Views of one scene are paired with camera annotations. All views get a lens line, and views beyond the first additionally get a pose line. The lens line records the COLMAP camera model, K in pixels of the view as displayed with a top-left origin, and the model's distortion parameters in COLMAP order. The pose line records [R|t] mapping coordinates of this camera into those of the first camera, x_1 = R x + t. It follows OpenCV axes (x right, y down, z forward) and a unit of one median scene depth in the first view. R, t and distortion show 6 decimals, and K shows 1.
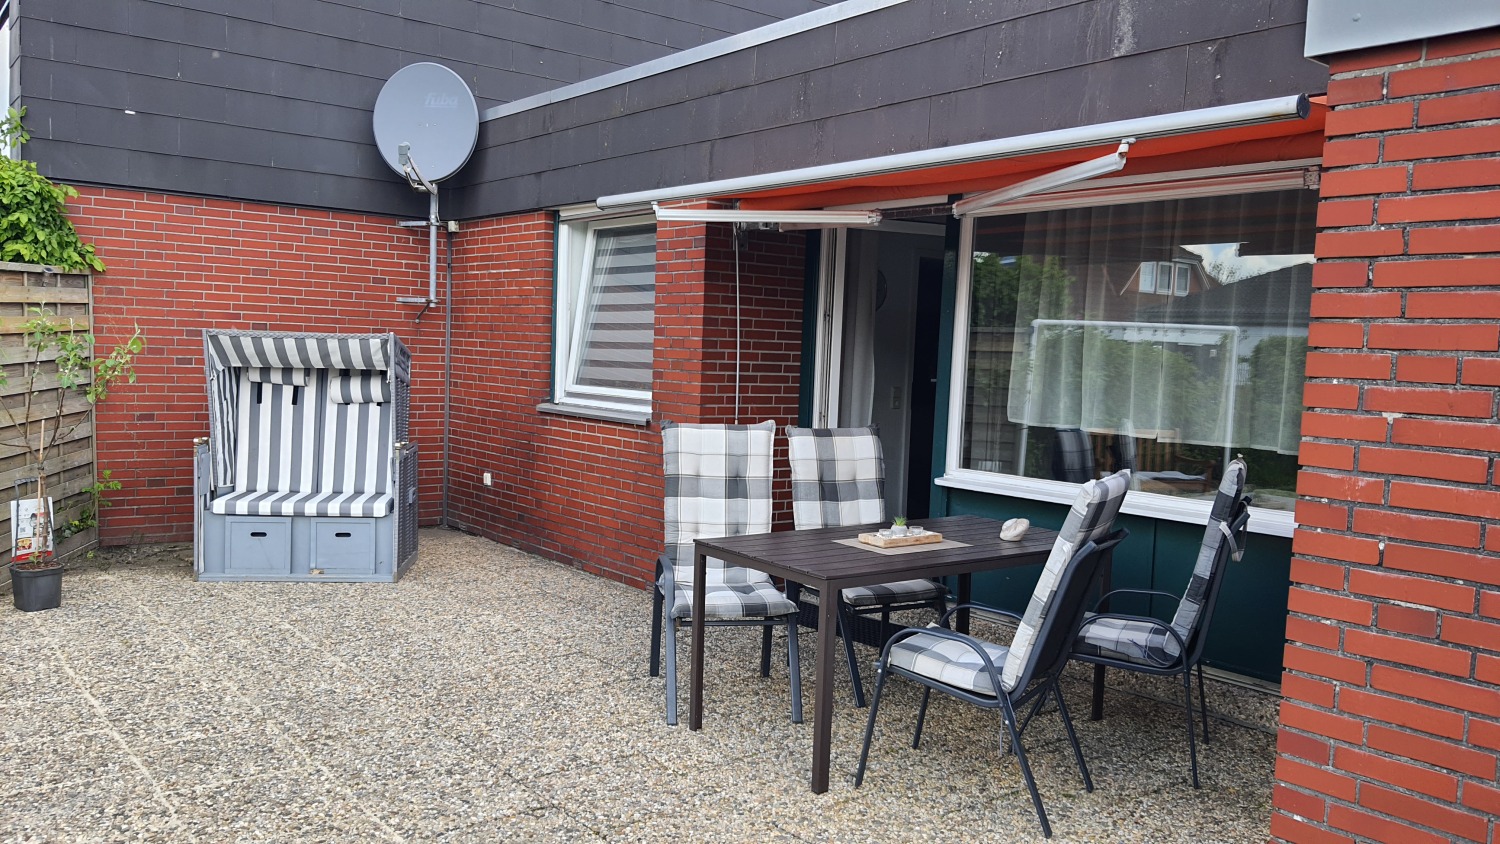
lens RADIAL K [[1162.2, 0, 744.0], [0, 1162.2, 465.2], [0, 0, 1]] dist [0.090748, -0.202170]
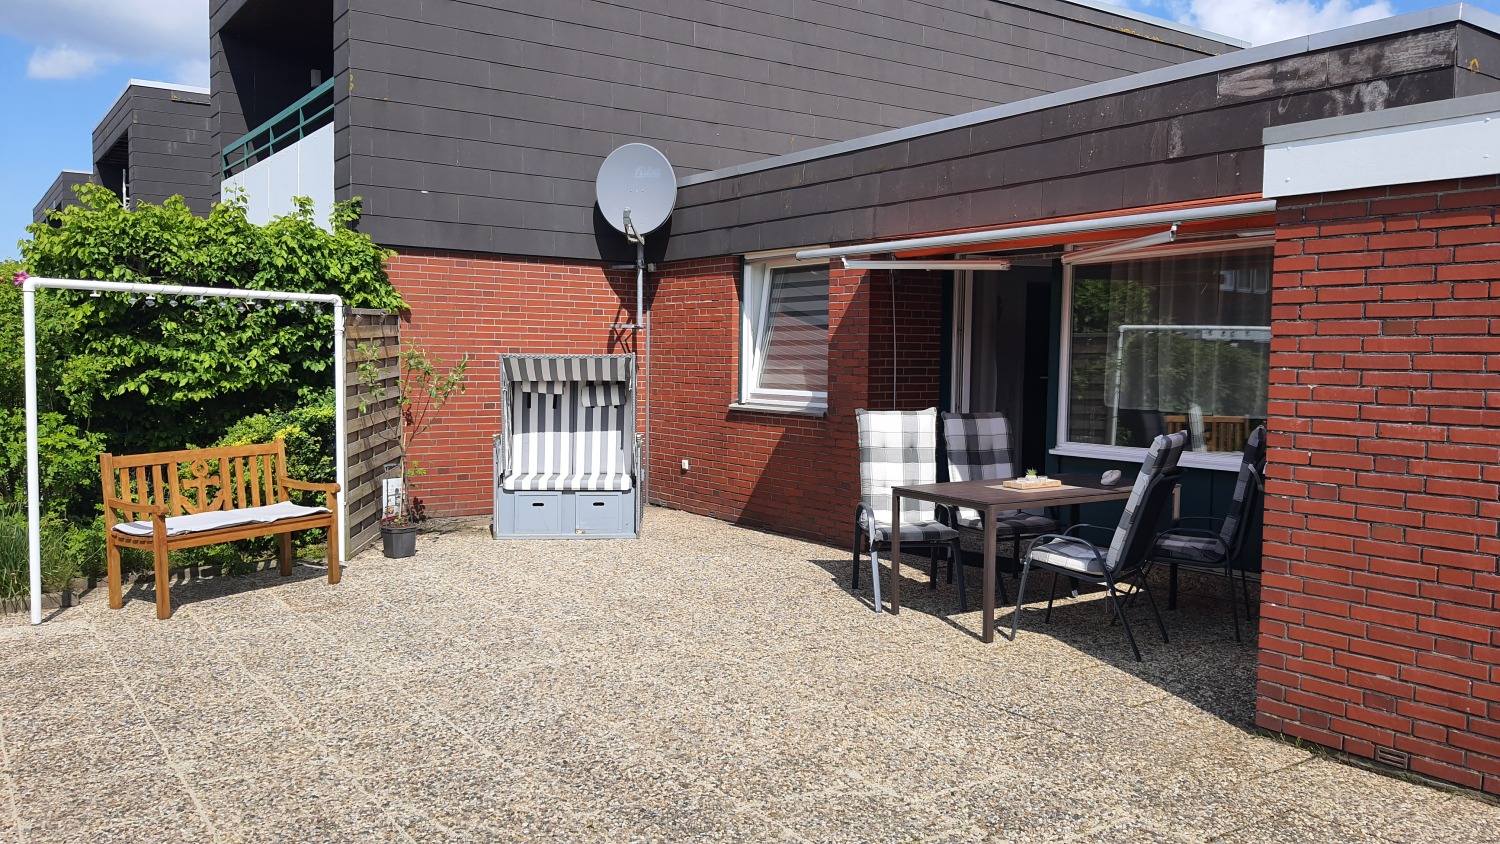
lens RADIAL K [[1175.6, 0, 752.0], [0, 1175.6, 444.0], [0, 0, 1]] dist [0.072981, -0.129207]
pose [[0.997939, -0.021745, -0.060378, -0.095789], [0.020240, 0.999472, -0.025426, 0.032480], [0.060899, 0.024152, 0.997852, -0.383648]]
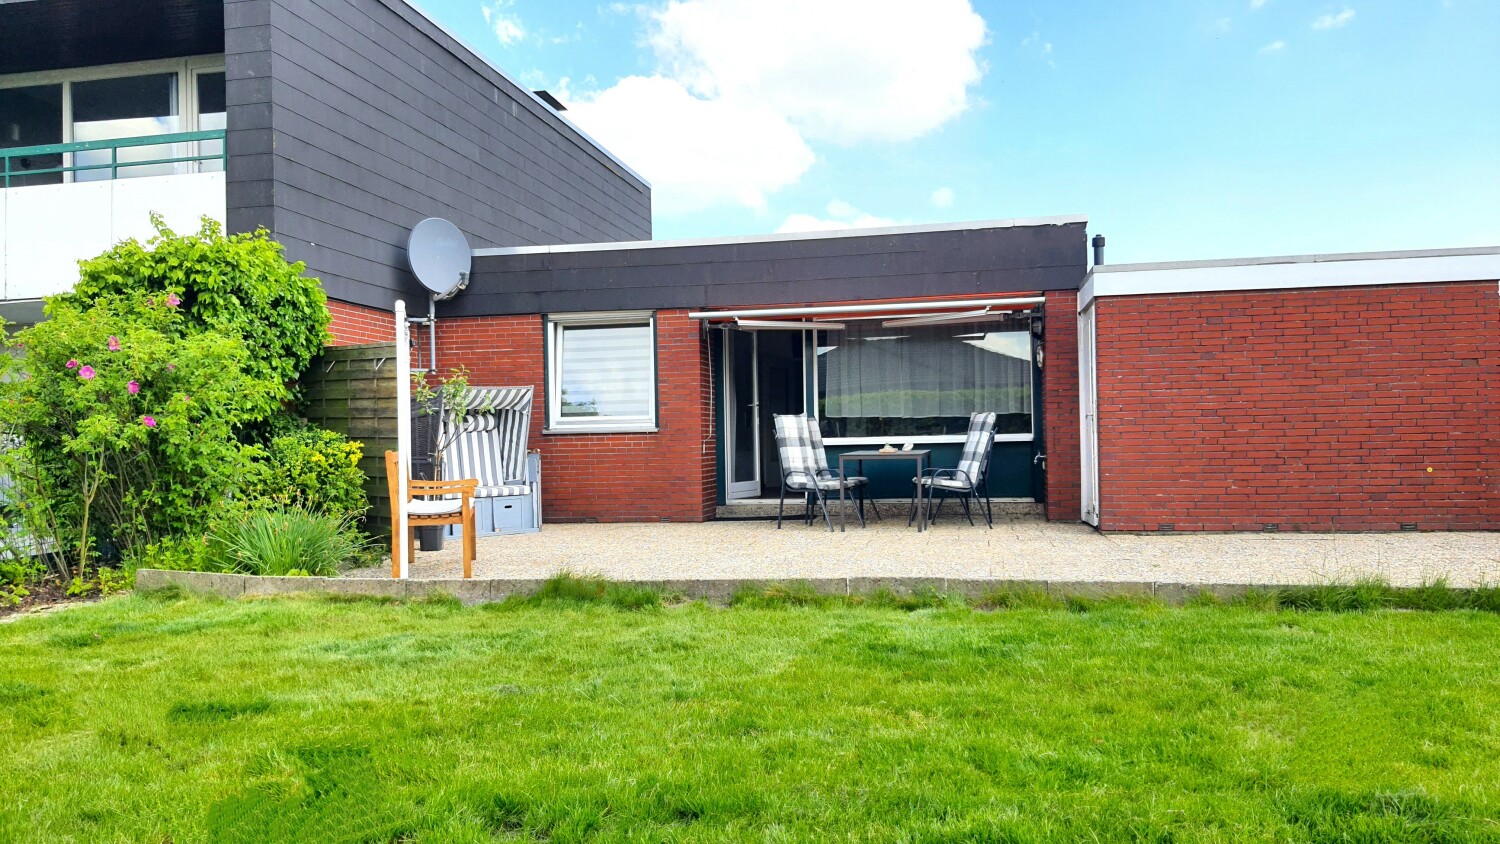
lens RADIAL K [[1162.2, 0, 744.0], [0, 1162.2, 465.2], [0, 0, 1]] dist [0.090748, -0.202170]
pose [[0.759364, -0.065165, 0.647395, -1.330602], [0.112689, 0.993108, -0.032215, 0.106150], [-0.640833, 0.097418, 0.761474, -0.559461]]
